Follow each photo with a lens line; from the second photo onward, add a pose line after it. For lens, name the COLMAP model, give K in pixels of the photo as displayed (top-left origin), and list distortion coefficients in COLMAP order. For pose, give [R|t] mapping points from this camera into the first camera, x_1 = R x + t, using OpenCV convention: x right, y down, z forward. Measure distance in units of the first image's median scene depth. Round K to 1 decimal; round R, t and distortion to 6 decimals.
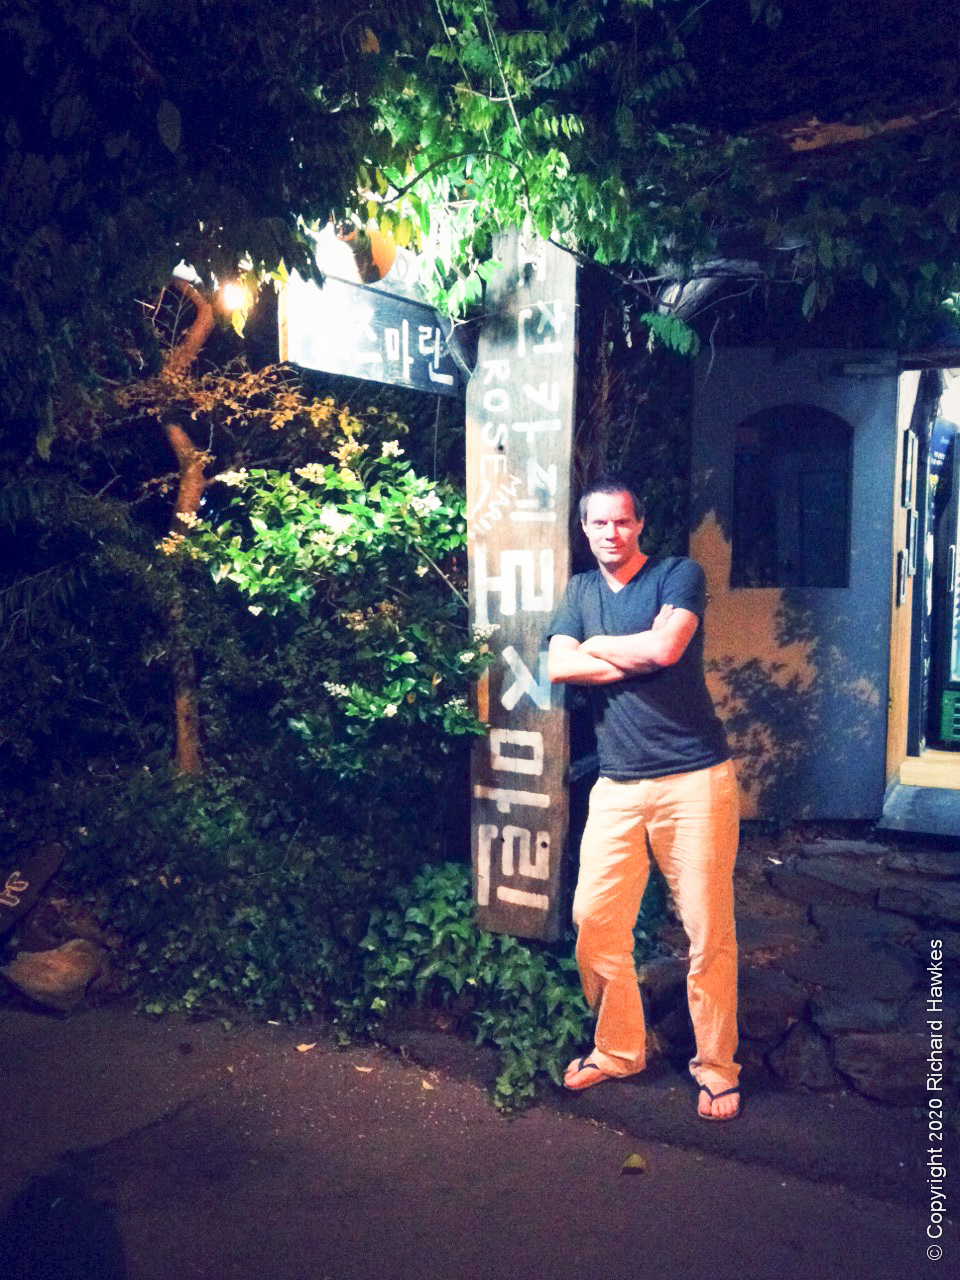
lens RADIAL K [[1100.8, 0, 479.2], [0, 1100.8, 638.7], [0, 0, 1]] dist [-0.008685, -0.039279]
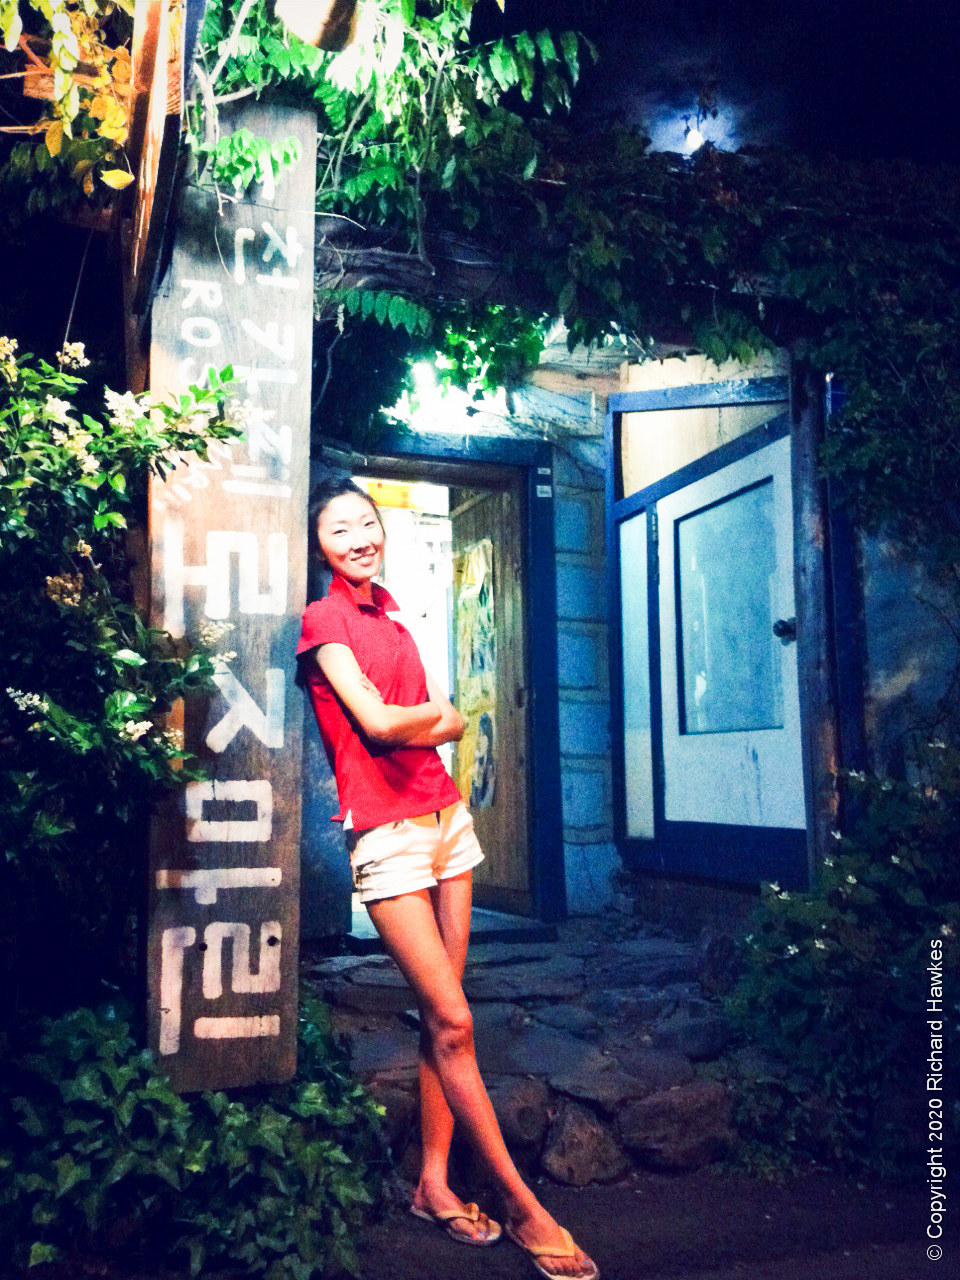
lens RADIAL K [[1100.8, 0, 480.4], [0, 1100.8, 642.1], [0, 0, 1]] dist [-0.008685, -0.039279]
pose [[0.694172, 0.073741, 0.716022, -0.366748], [0.056465, 0.986095, -0.156297, 0.115033], [-0.717591, 0.148927, 0.680356, 0.392153]]
